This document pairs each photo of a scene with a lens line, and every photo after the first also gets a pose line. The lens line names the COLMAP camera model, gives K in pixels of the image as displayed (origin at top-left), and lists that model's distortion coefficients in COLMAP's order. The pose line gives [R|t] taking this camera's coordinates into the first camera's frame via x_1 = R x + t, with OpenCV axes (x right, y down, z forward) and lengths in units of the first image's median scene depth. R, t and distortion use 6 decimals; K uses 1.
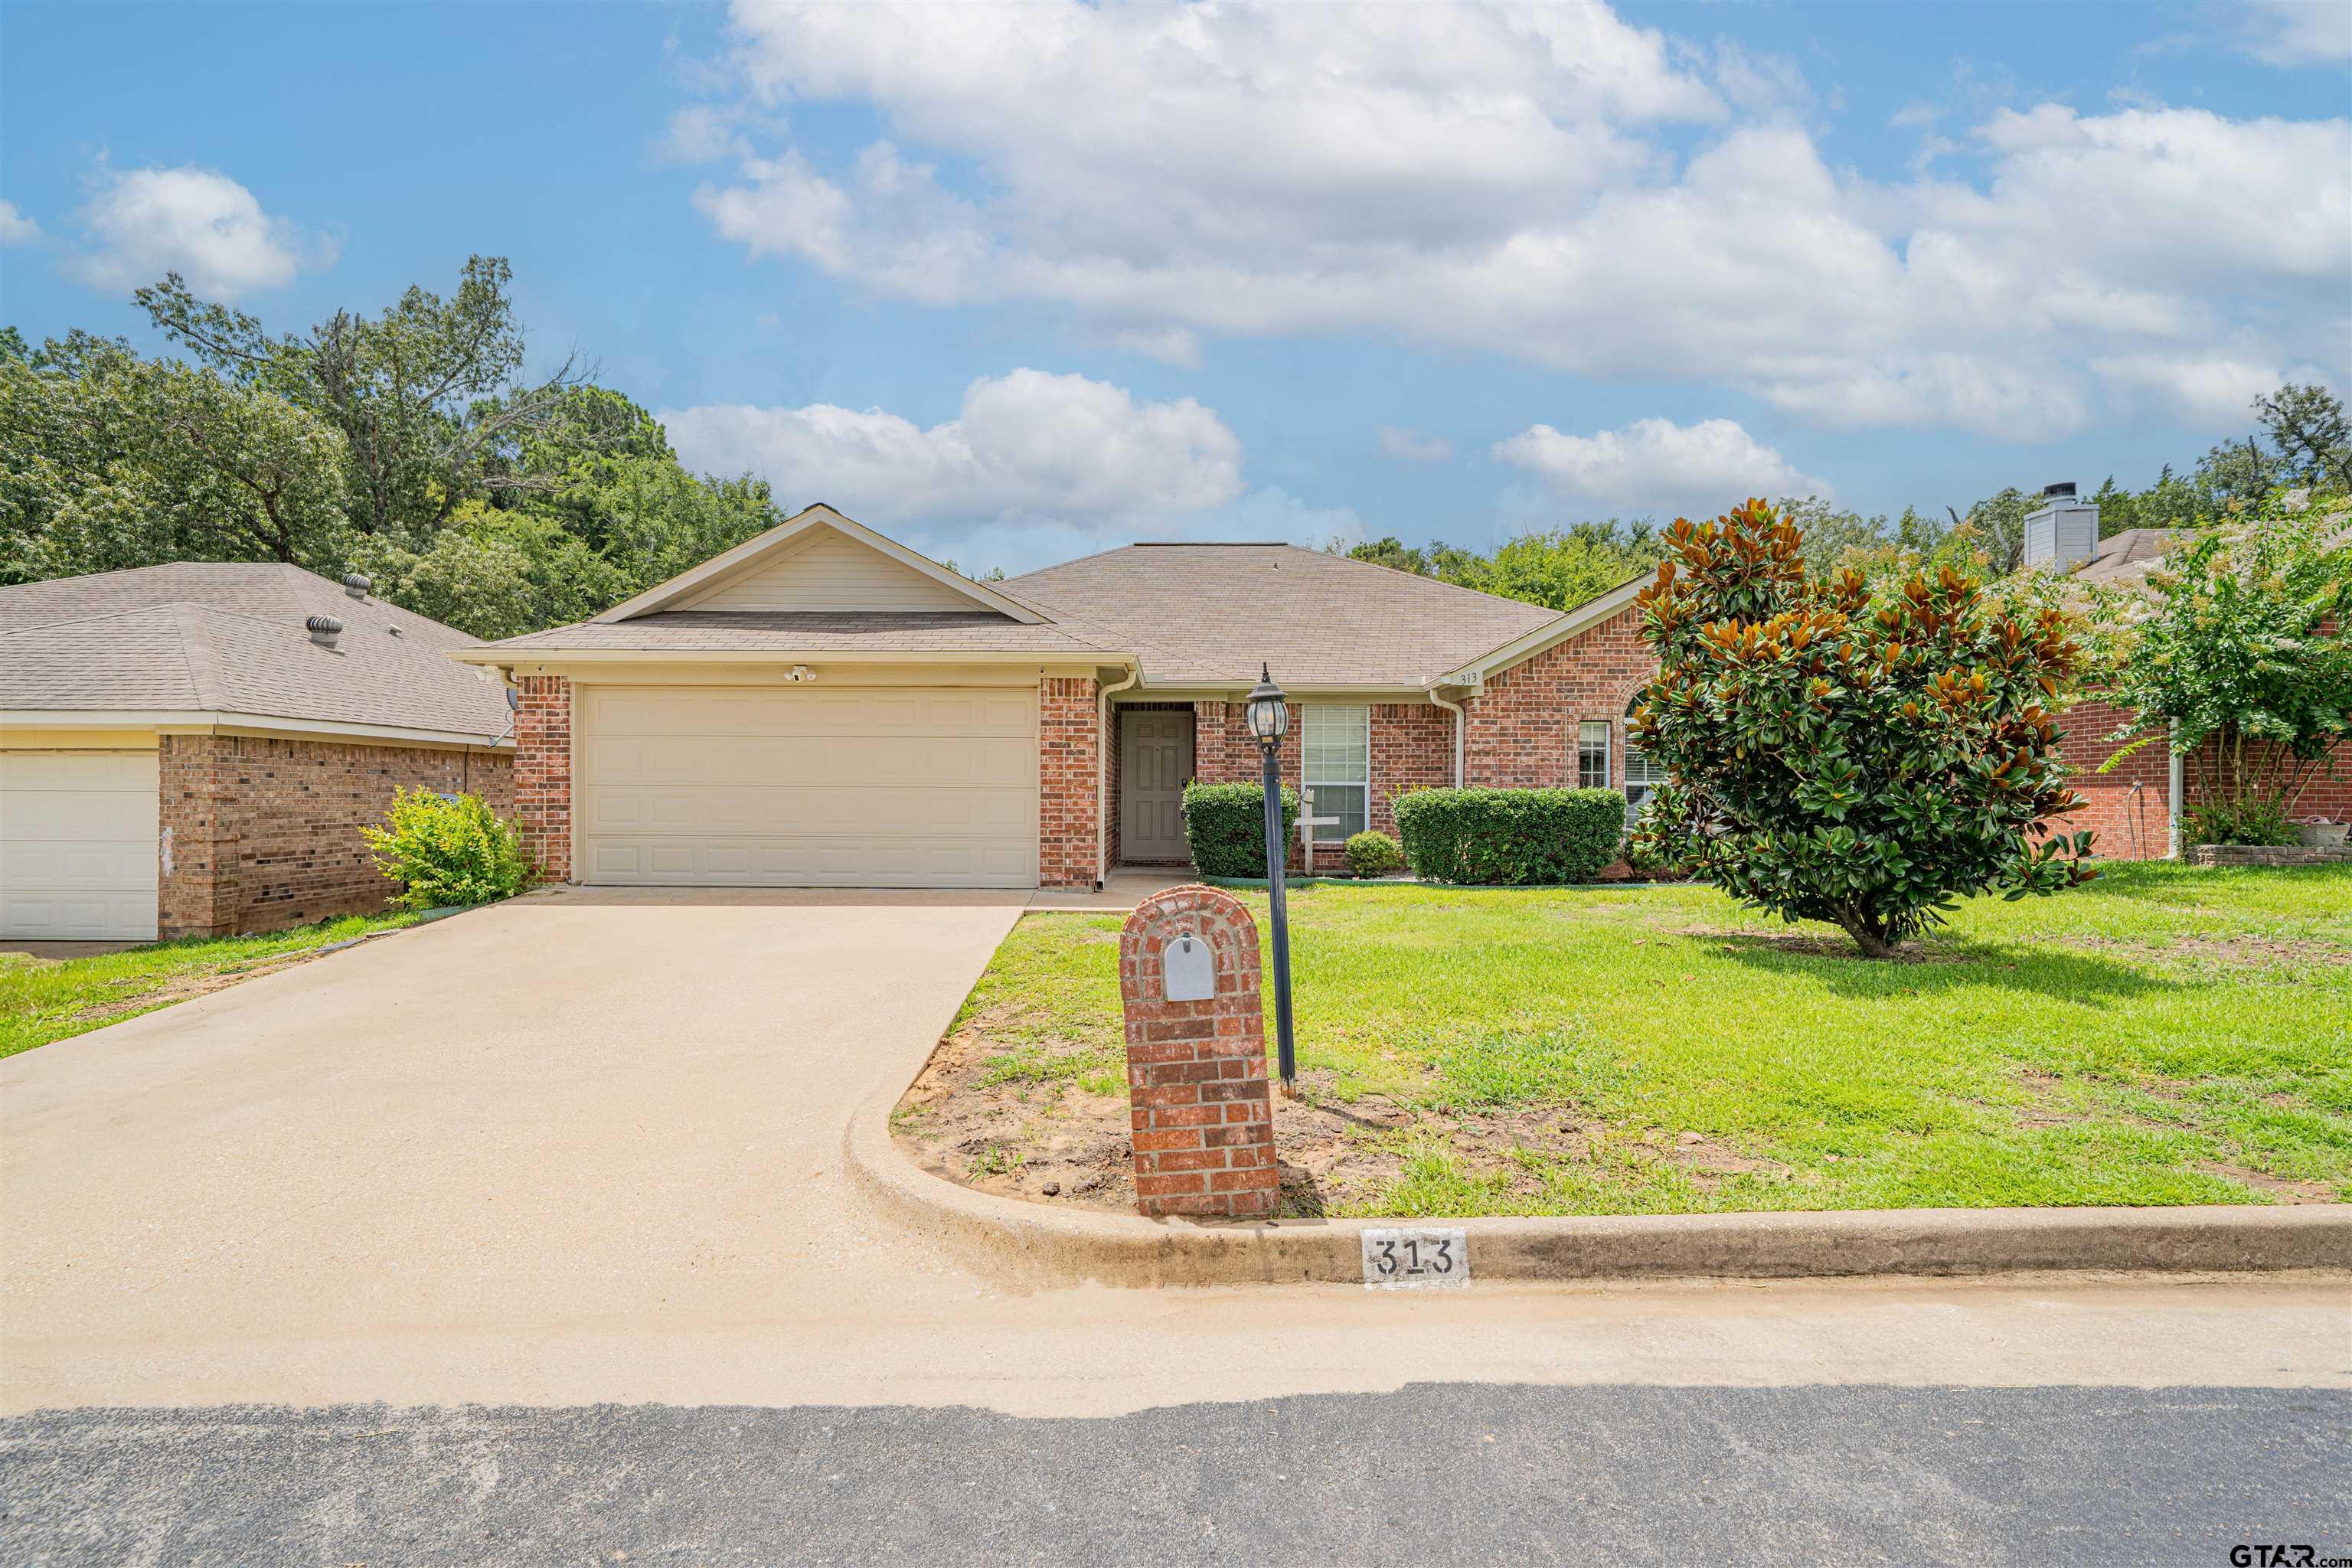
lens RADIAL K [[1152.8, 0, 1173.0], [0, 1152.8, 789.6], [0, 0, 1]] dist [0.001383, -0.000003]
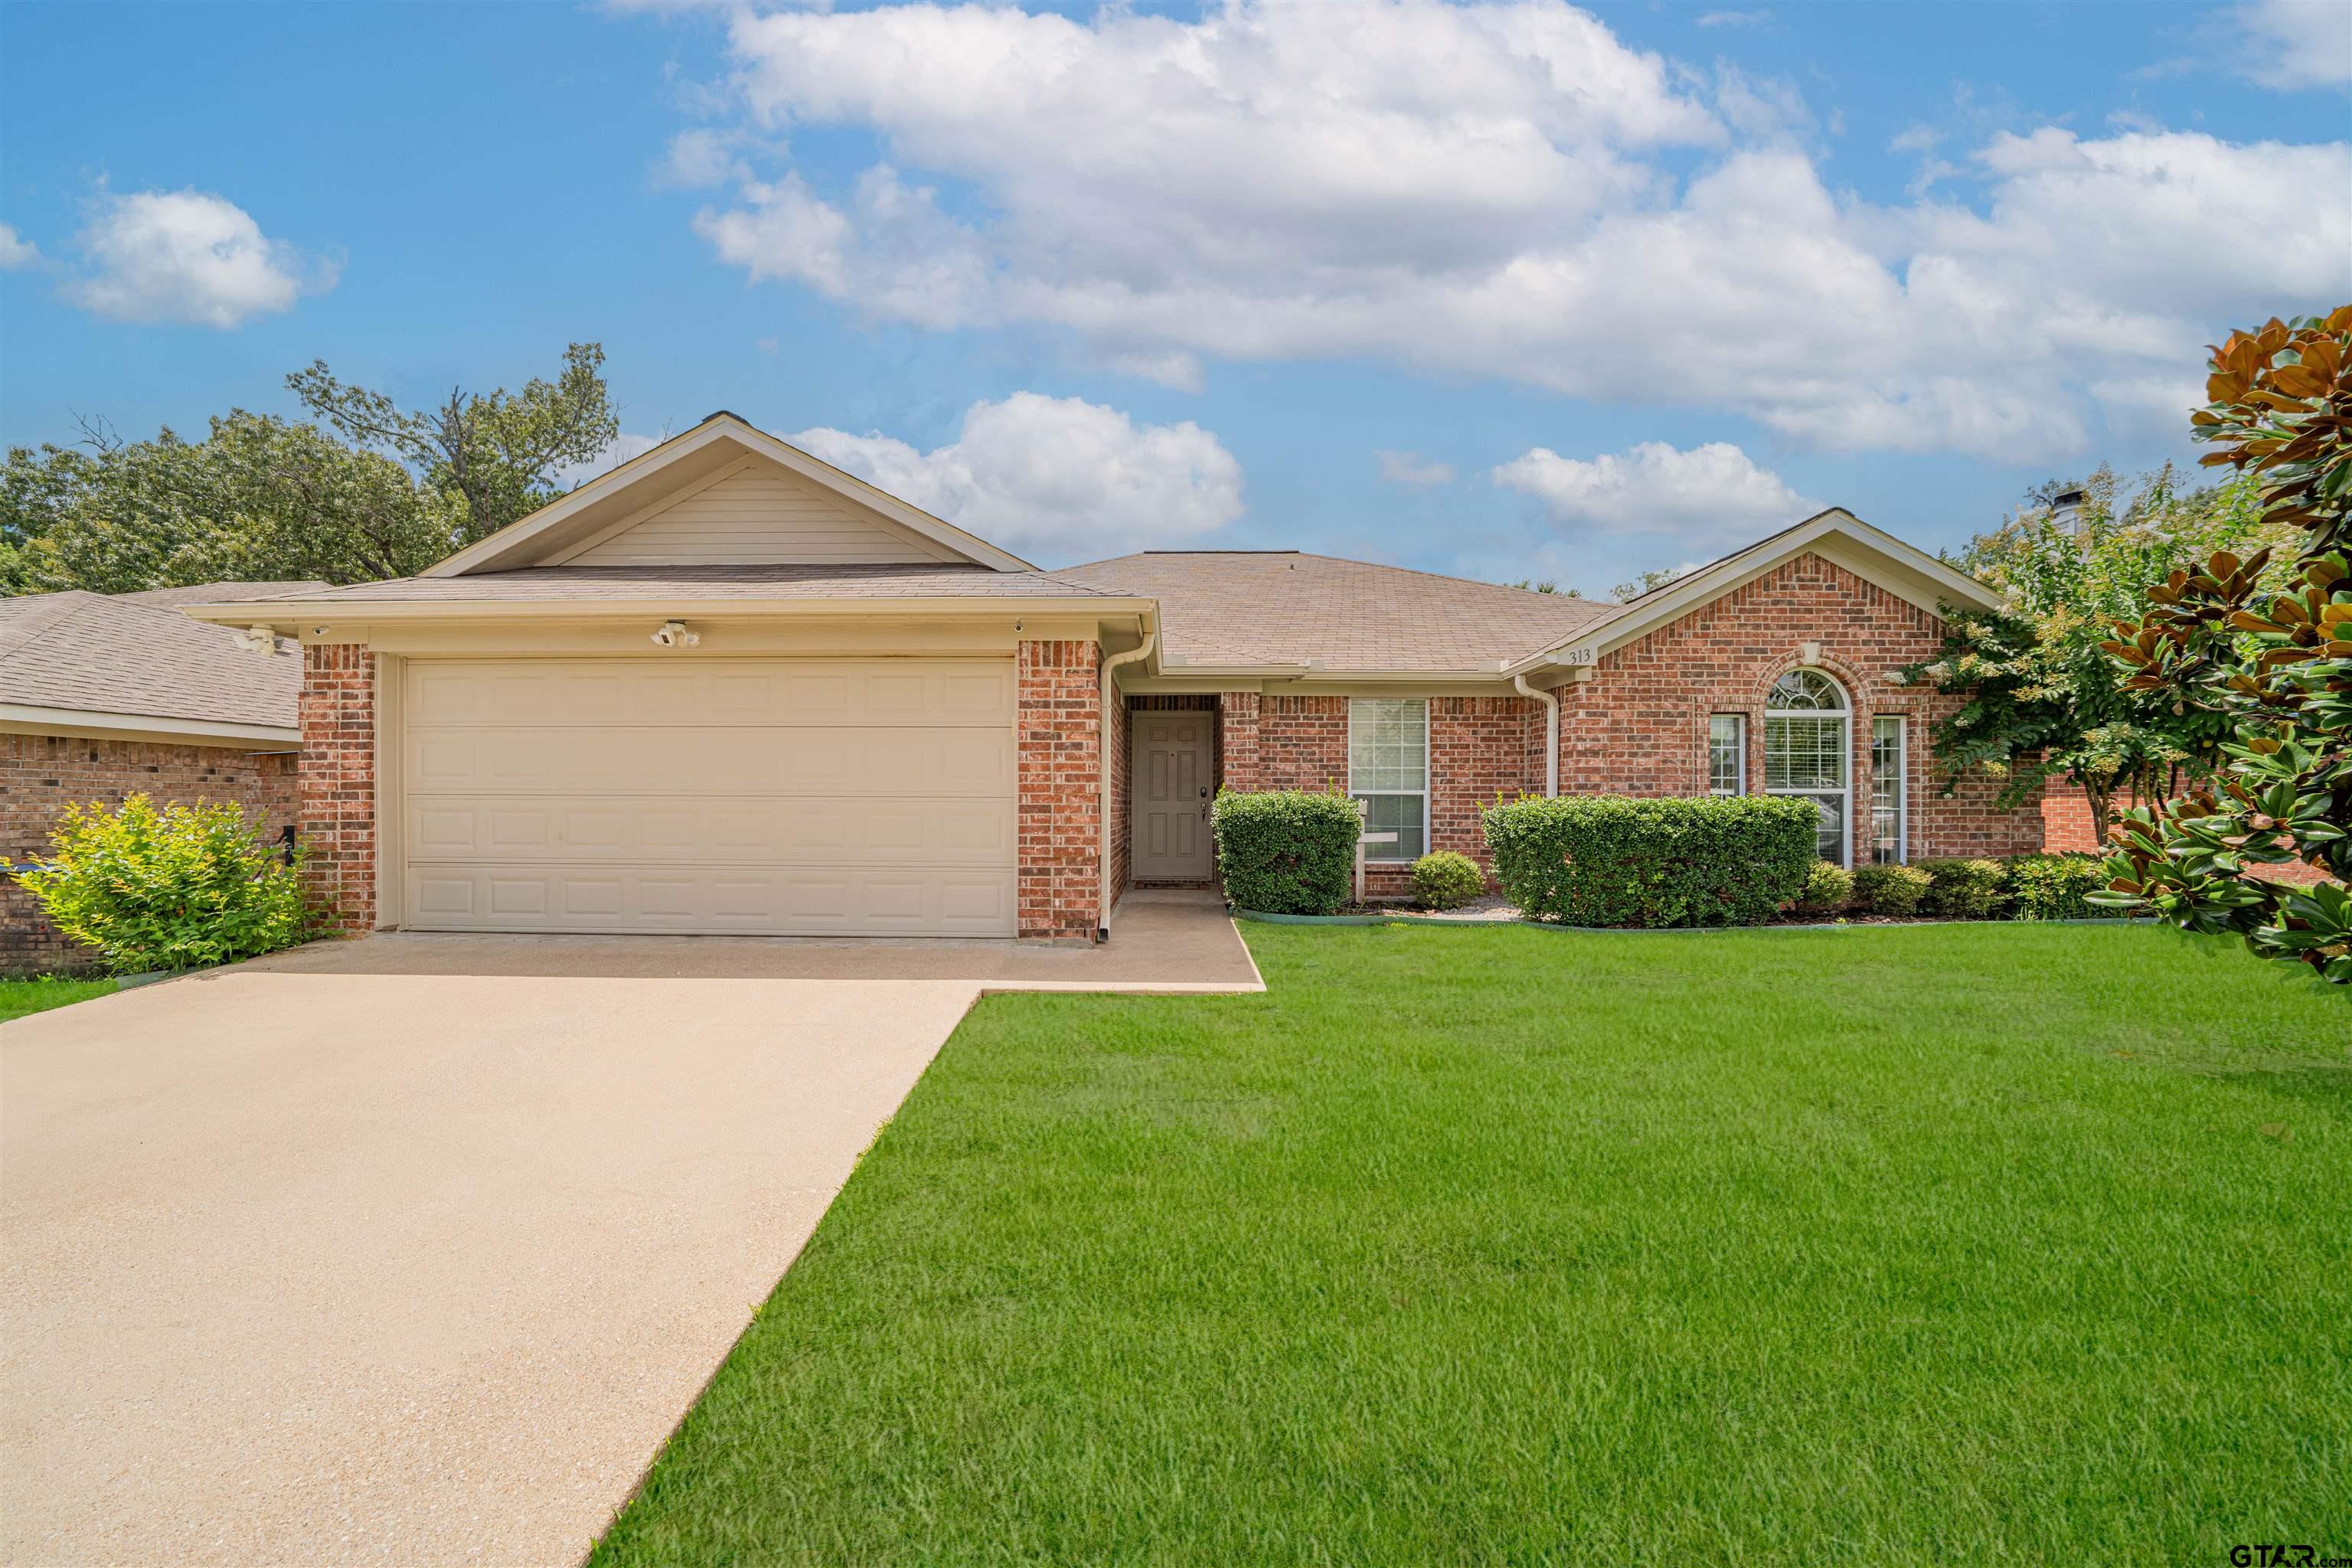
lens RADIAL K [[824.9, 0, 1188.3], [0, 824.9, 802.5], [0, 0, 1]] dist [-0.014825, -0.000139]
pose [[0.999650, -0.001296, 0.026436, -0.022298], [0.001236, 0.999997, 0.002252, 0.000658], [-0.026438, -0.002219, 0.999648, 0.442837]]
